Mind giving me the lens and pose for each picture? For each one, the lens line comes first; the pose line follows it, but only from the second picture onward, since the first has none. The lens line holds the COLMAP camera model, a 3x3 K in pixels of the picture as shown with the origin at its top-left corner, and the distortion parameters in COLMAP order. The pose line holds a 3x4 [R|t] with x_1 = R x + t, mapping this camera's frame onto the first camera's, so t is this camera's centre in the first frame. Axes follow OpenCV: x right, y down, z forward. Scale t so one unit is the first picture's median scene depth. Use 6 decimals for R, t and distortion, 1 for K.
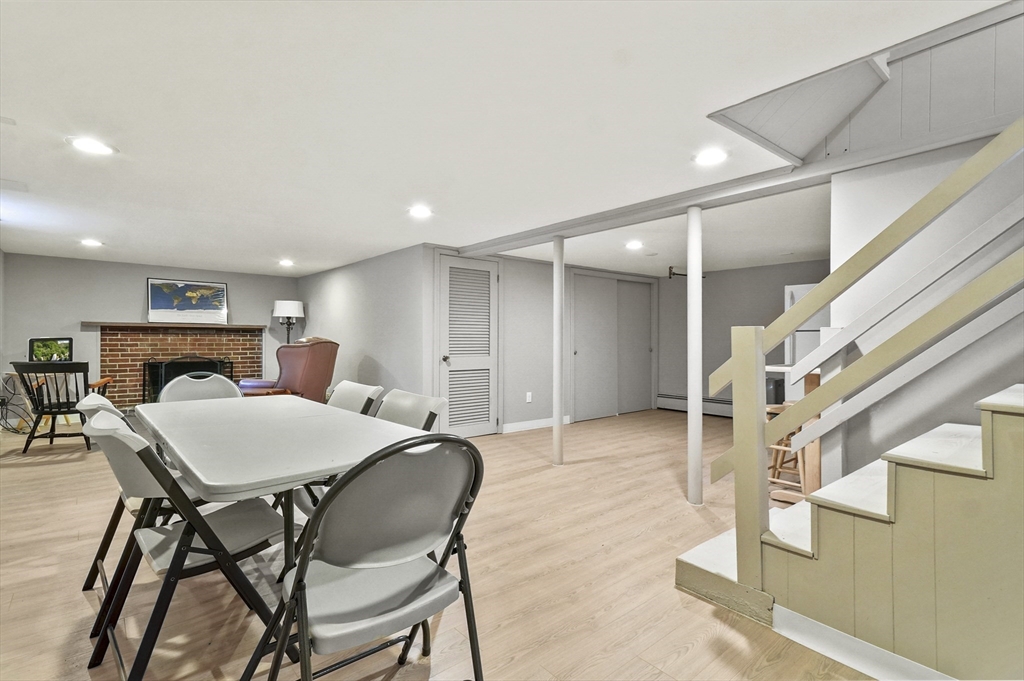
lens RADIAL K [[497.1, 0, 514.9], [0, 497.1, 337.7], [0, 0, 1]] dist [0.019744, 0.000666]
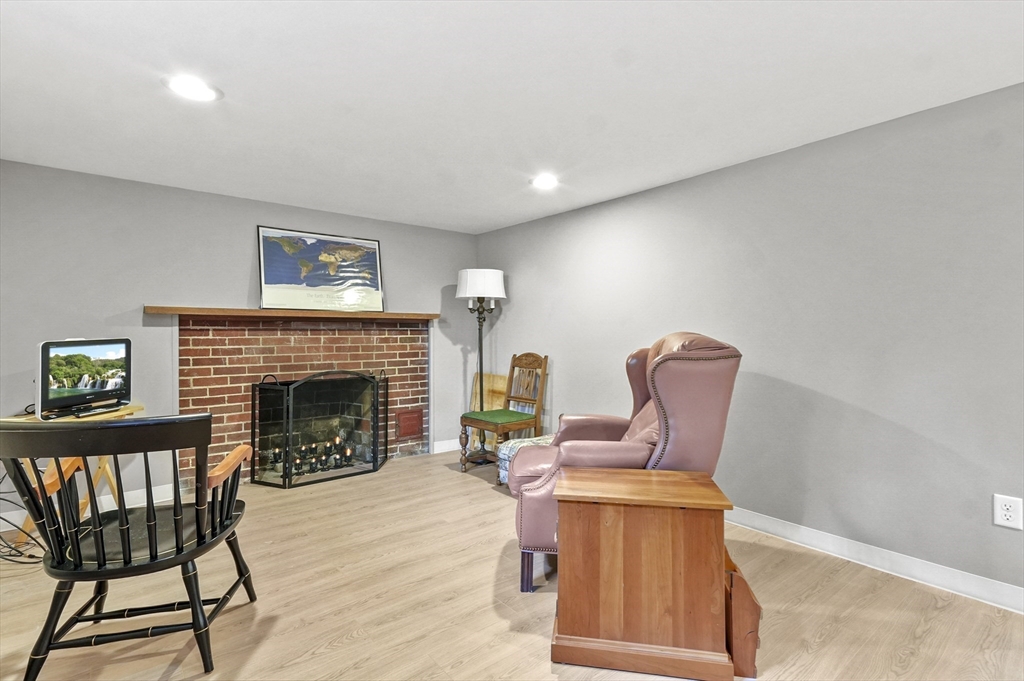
lens RADIAL K [[497.1, 0, 514.9], [0, 497.1, 337.7], [0, 0, 1]] dist [0.019744, 0.000666]
pose [[0.999663, -0.014899, -0.021276, -0.443937], [0.014950, 0.999886, 0.002240, 0.003271], [0.021240, -0.002558, 0.999771, 0.470211]]
